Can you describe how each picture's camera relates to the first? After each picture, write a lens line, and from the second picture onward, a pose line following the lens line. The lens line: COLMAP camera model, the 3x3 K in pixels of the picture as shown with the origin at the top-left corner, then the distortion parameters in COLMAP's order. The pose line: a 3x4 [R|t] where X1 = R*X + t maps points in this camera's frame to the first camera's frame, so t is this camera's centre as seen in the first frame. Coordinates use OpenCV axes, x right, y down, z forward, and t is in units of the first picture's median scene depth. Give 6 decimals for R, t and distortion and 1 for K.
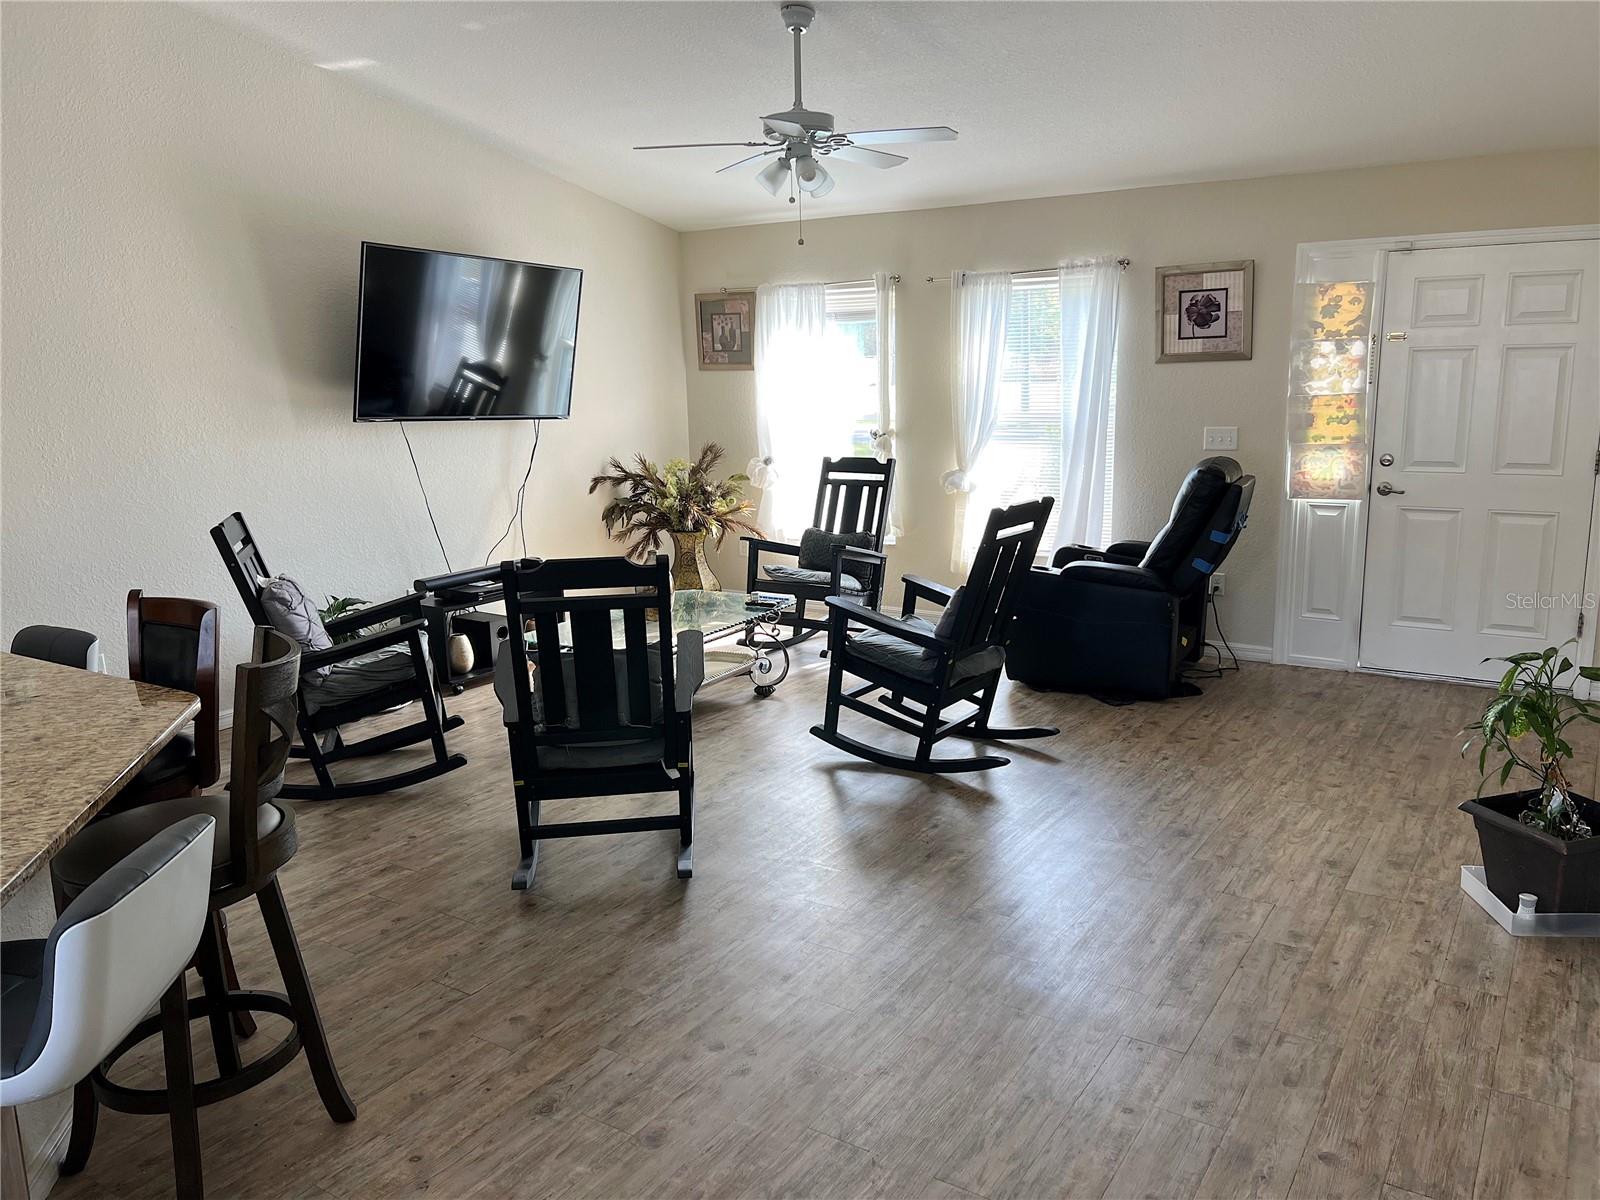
lens RADIAL K [[1220.8, 0, 796.9], [0, 1220.8, 602.0], [0, 0, 1]] dist [0.066190, -0.074404]
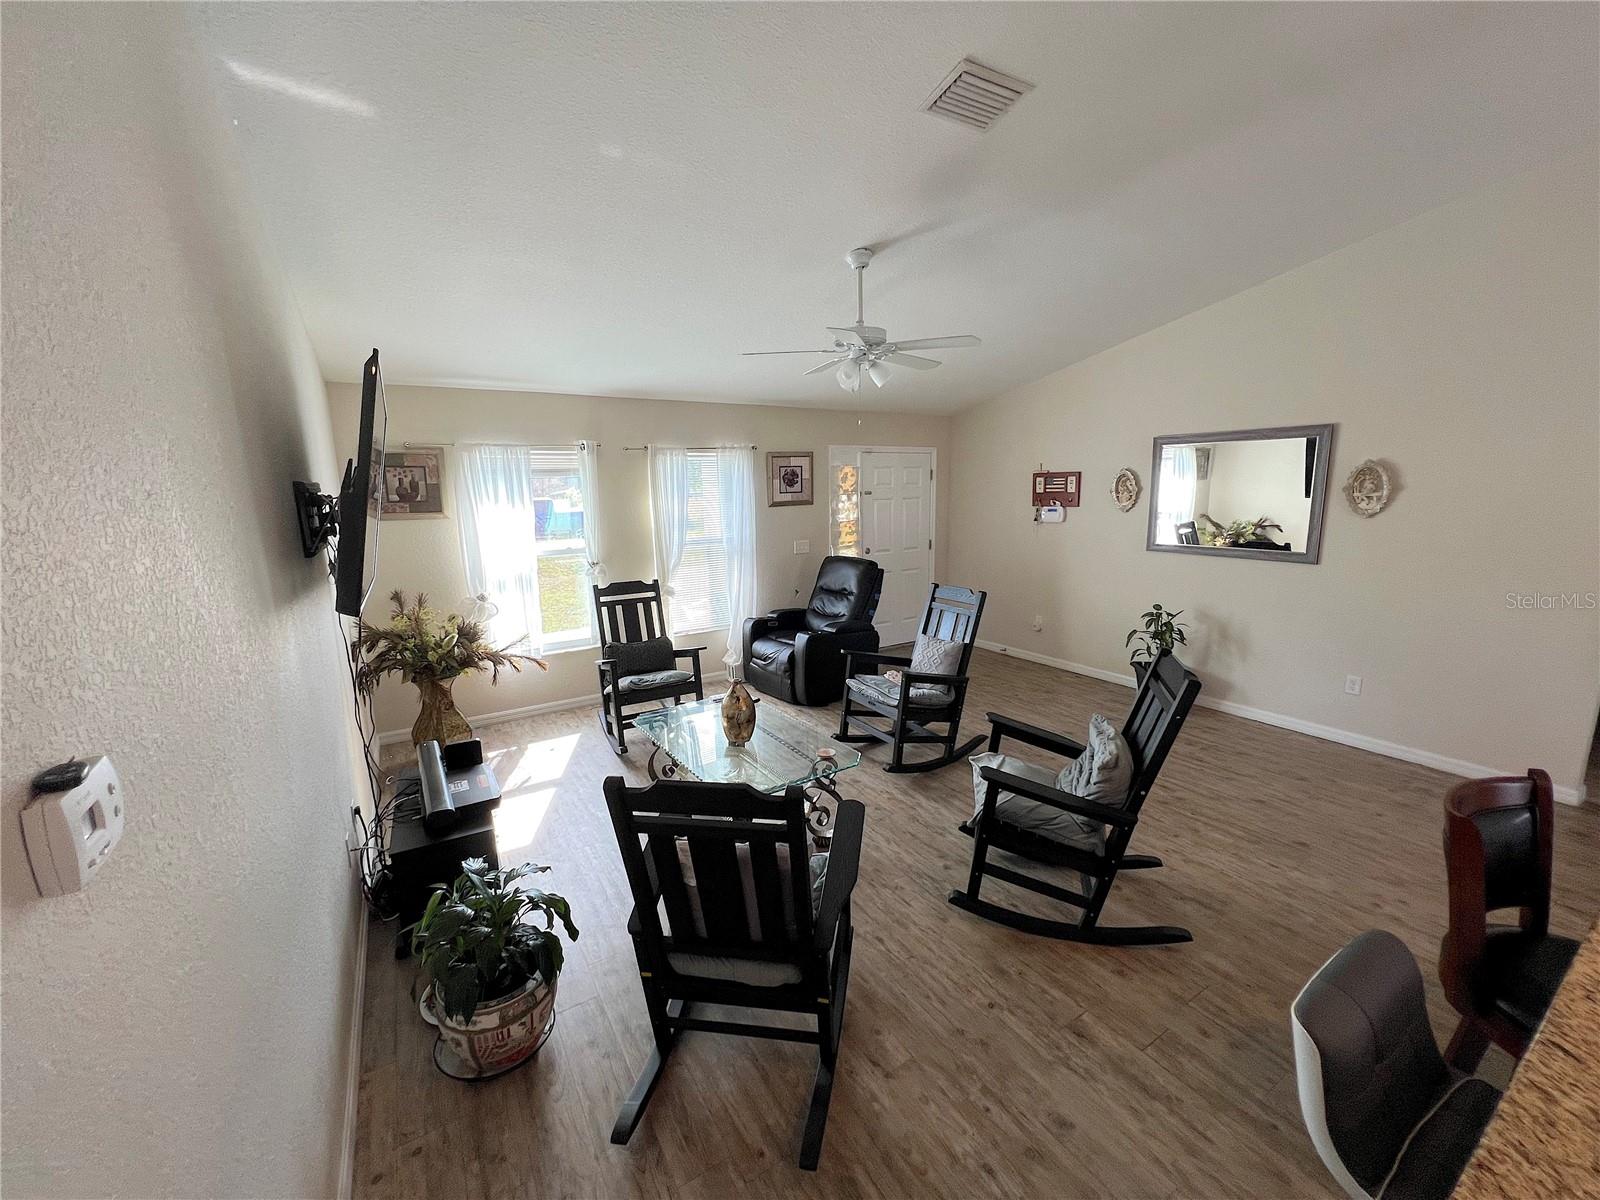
lens RADIAL K [[644.1, 0, 798.2], [0, 644.1, 602.4], [0, 0, 1]] dist [-0.004390, -0.000187]
pose [[0.420000, -0.142994, 0.896188, -0.533819], [0.192534, 0.979069, 0.065987, -0.118764], [-0.886866, 0.144832, 0.438740, 0.607967]]
